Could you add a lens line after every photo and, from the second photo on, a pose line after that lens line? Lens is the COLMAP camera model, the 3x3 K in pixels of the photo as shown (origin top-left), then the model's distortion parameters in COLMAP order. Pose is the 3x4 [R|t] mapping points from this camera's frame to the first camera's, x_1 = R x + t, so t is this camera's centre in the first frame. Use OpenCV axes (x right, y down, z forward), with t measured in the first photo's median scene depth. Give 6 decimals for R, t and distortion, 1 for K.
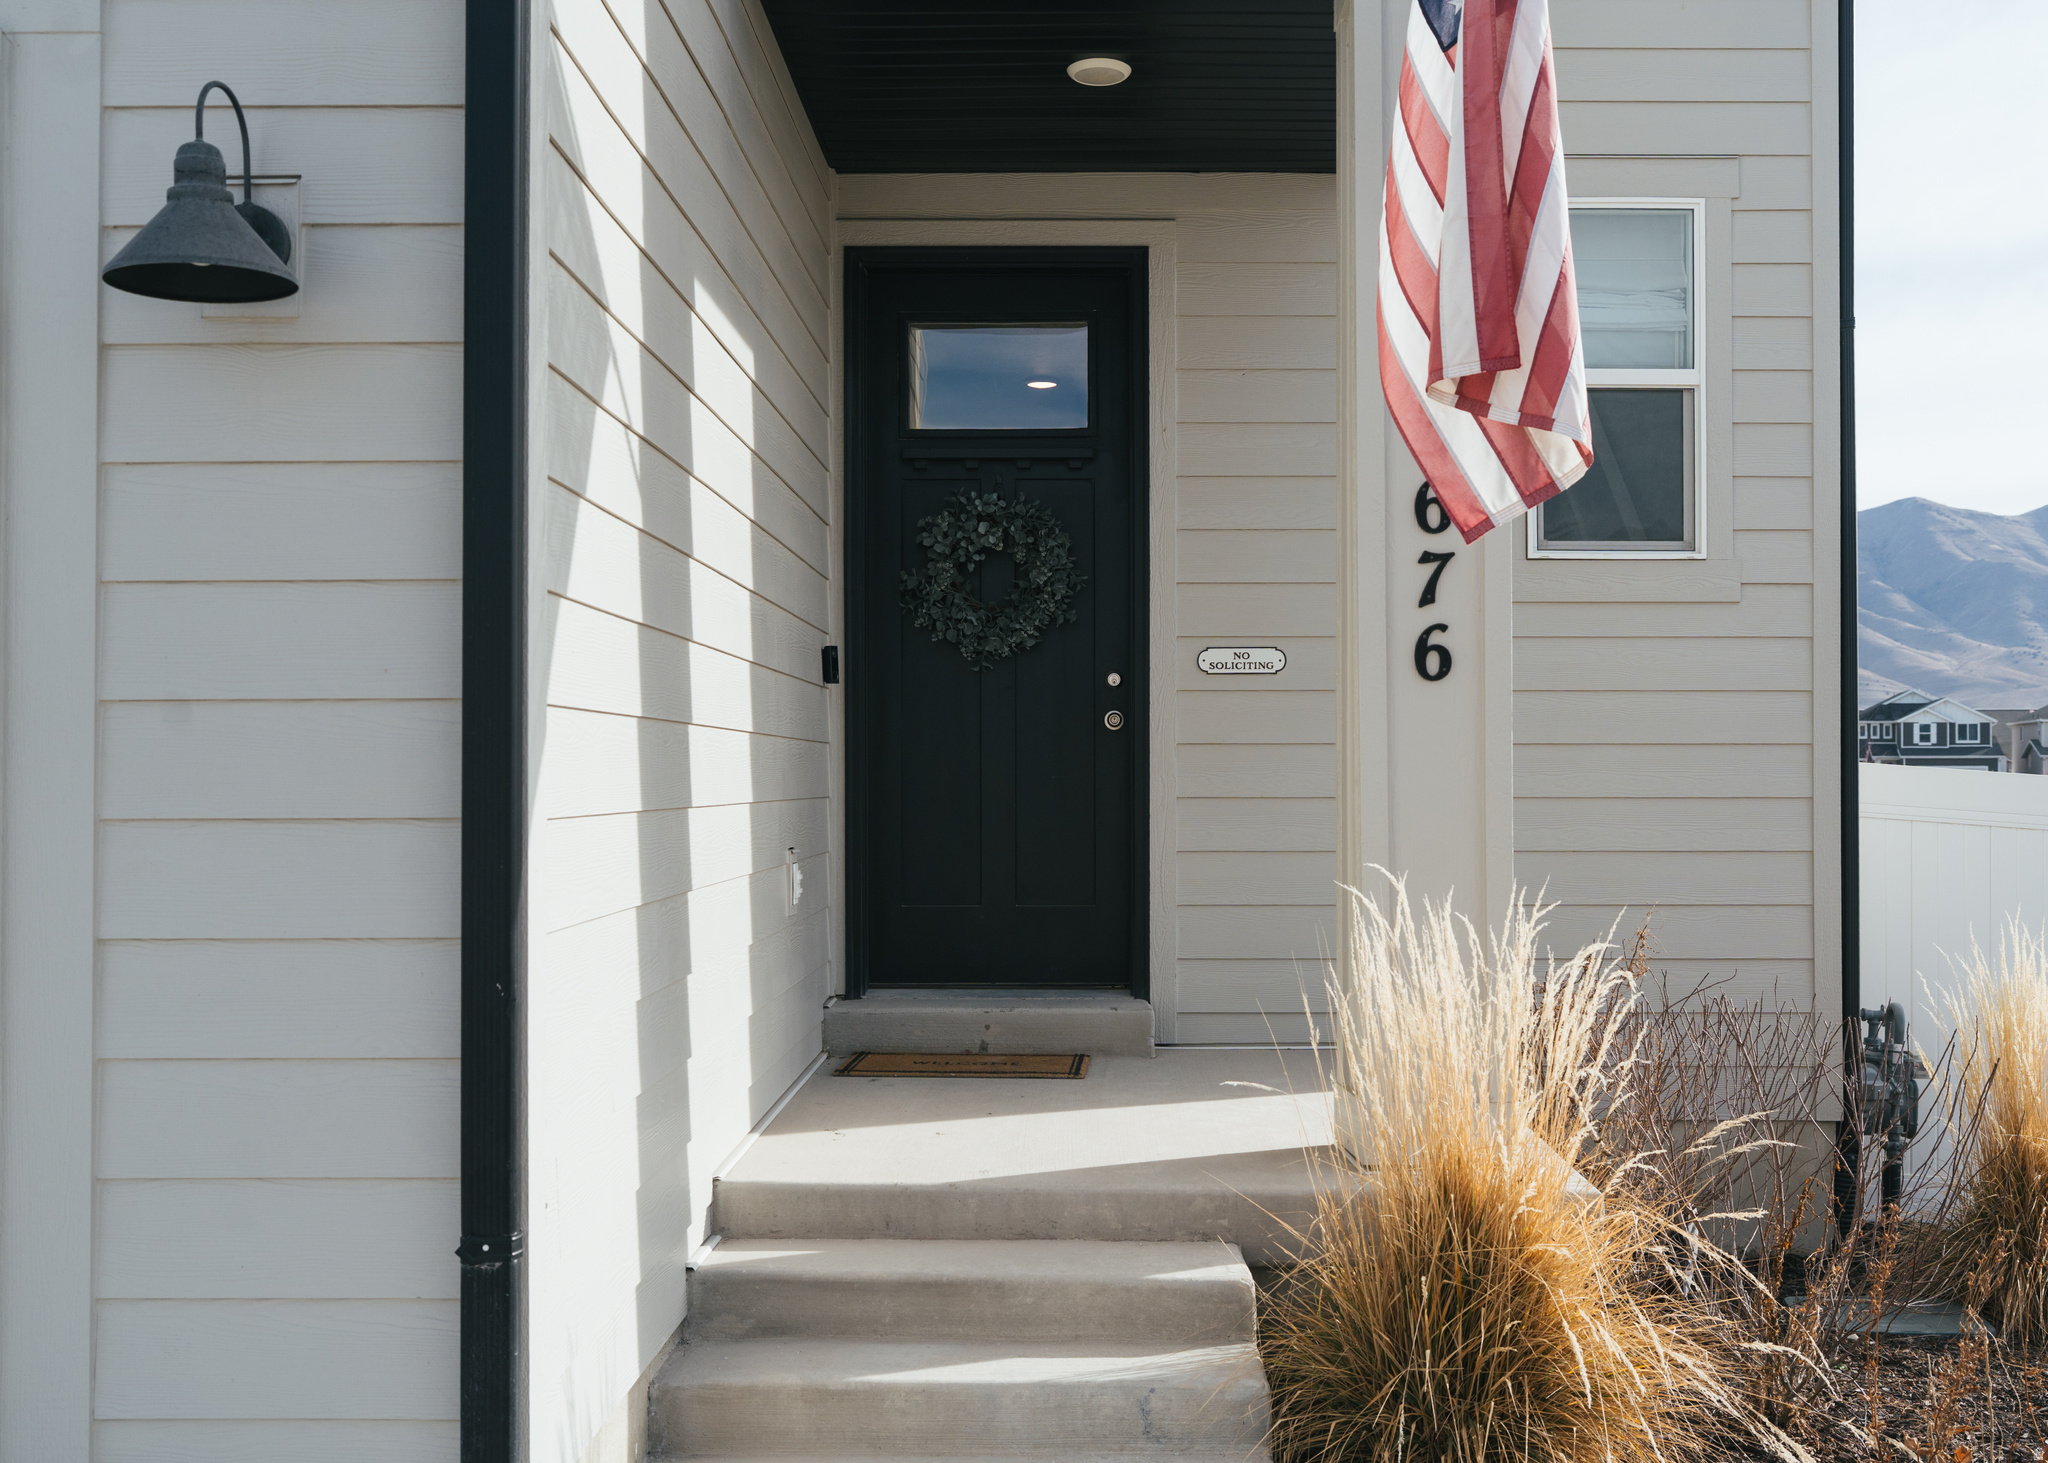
lens RADIAL K [[2111.2, 0, 1050.4], [0, 2111.2, 730.4], [0, 0, 1]] dist [-0.004261, -0.002091]
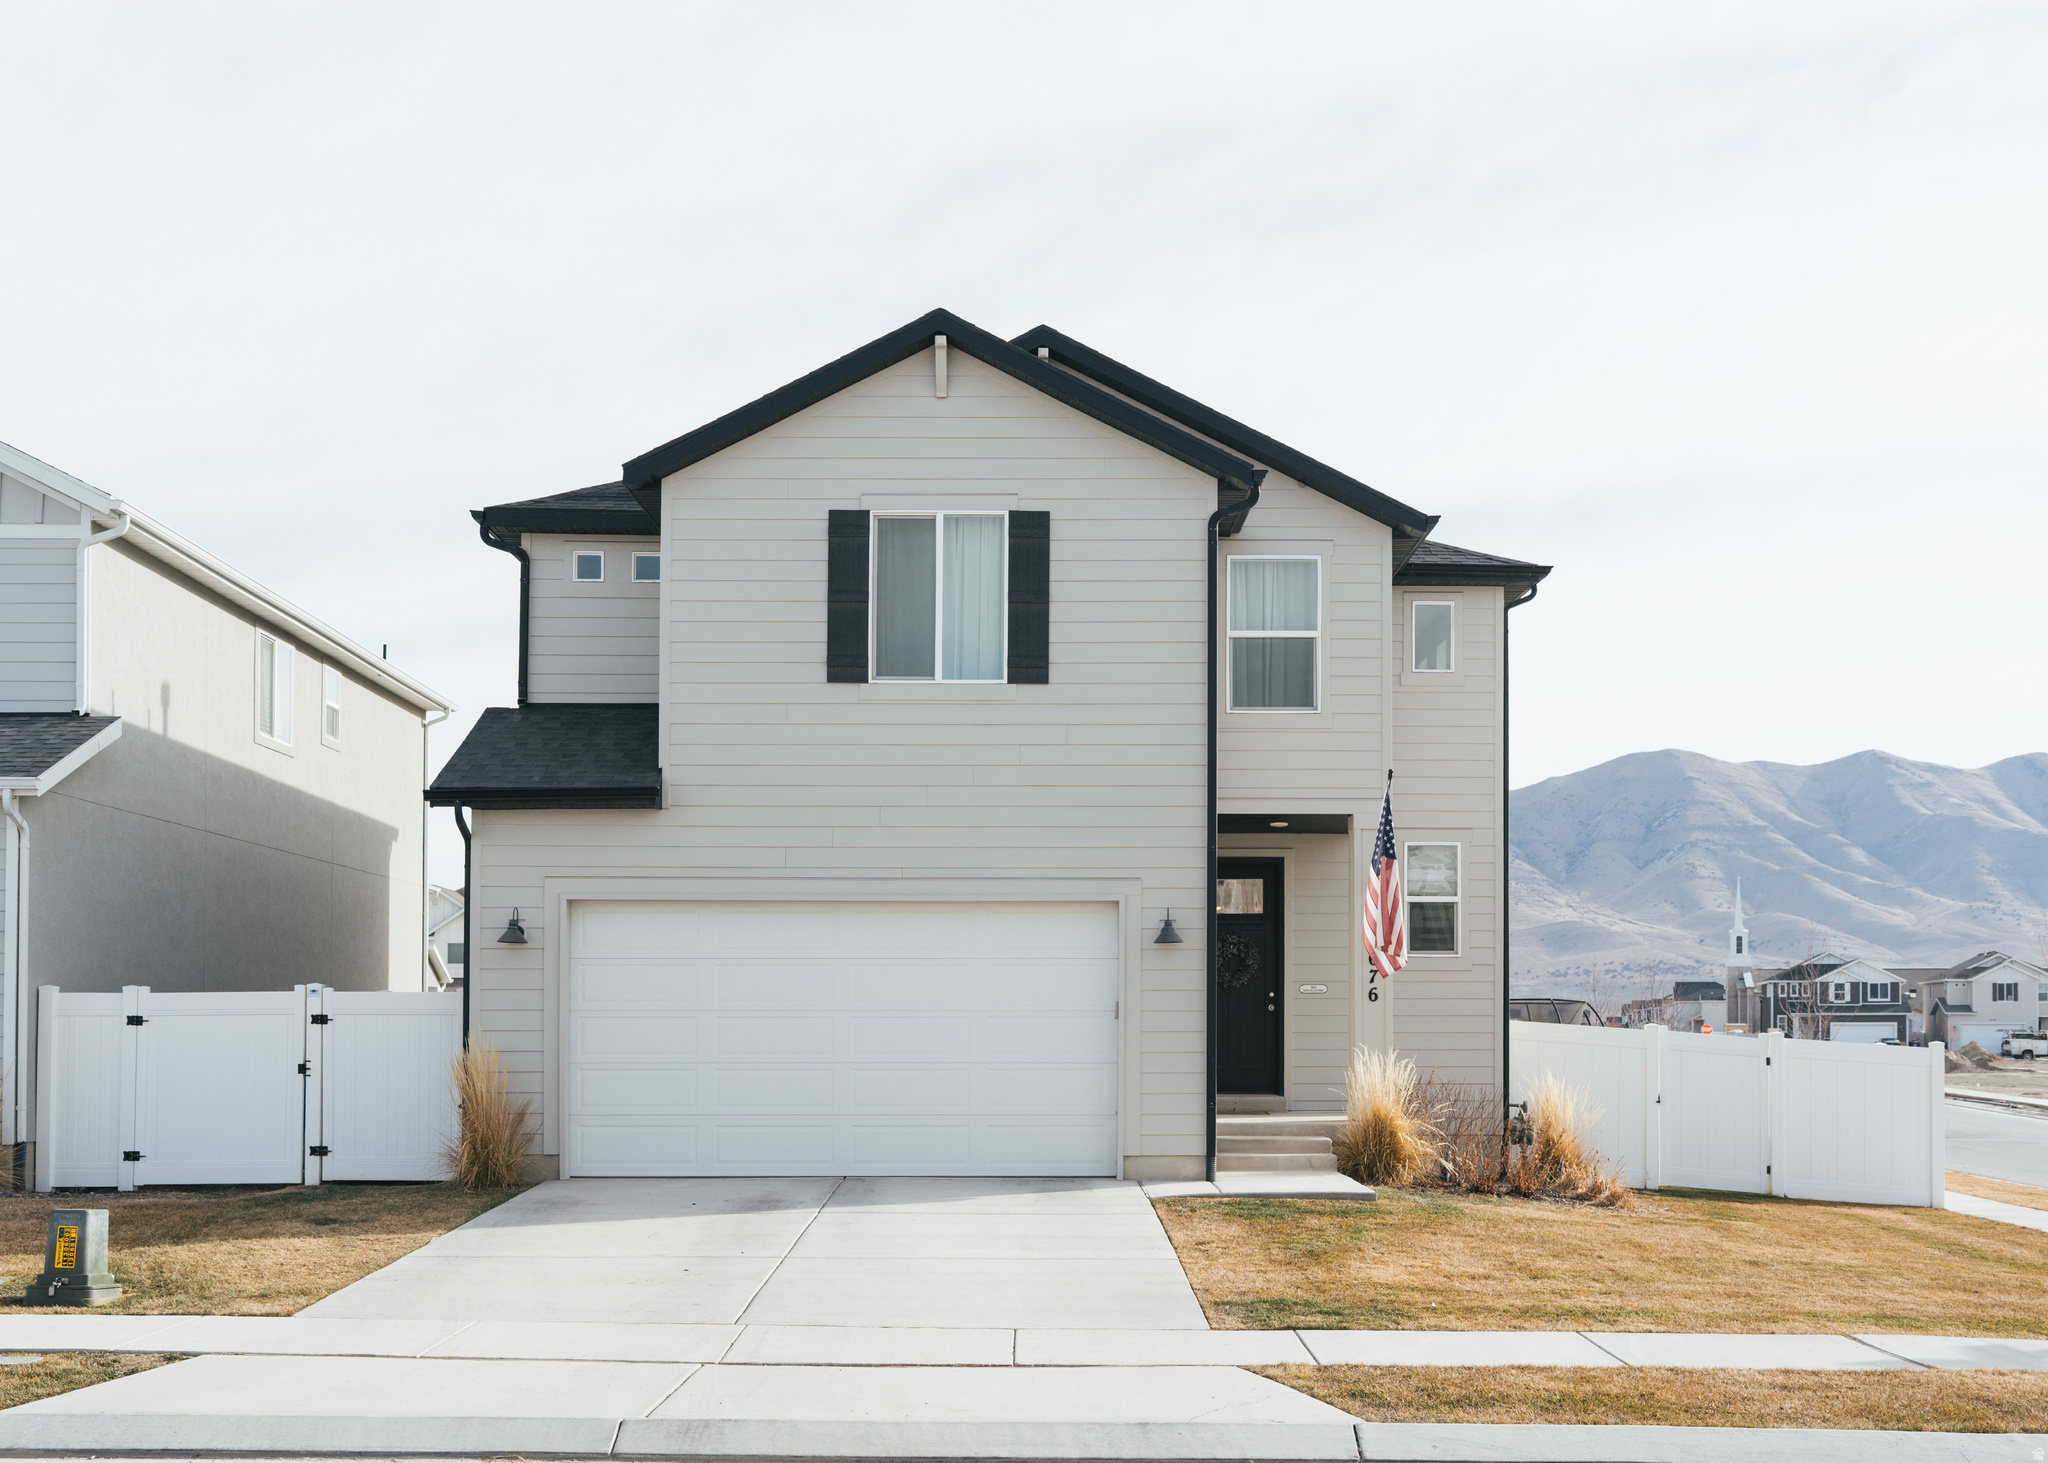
lens RADIAL K [[2106.2, 0, 1019.1], [0, 2106.2, 992.3], [0, 0, 1]] dist [-0.008720, -0.008859]
pose [[0.999970, 0.001323, 0.007637, -0.381887], [-0.001347, 0.999994, 0.003128, -0.038055], [-0.007633, -0.003138, 0.999966, -2.190790]]
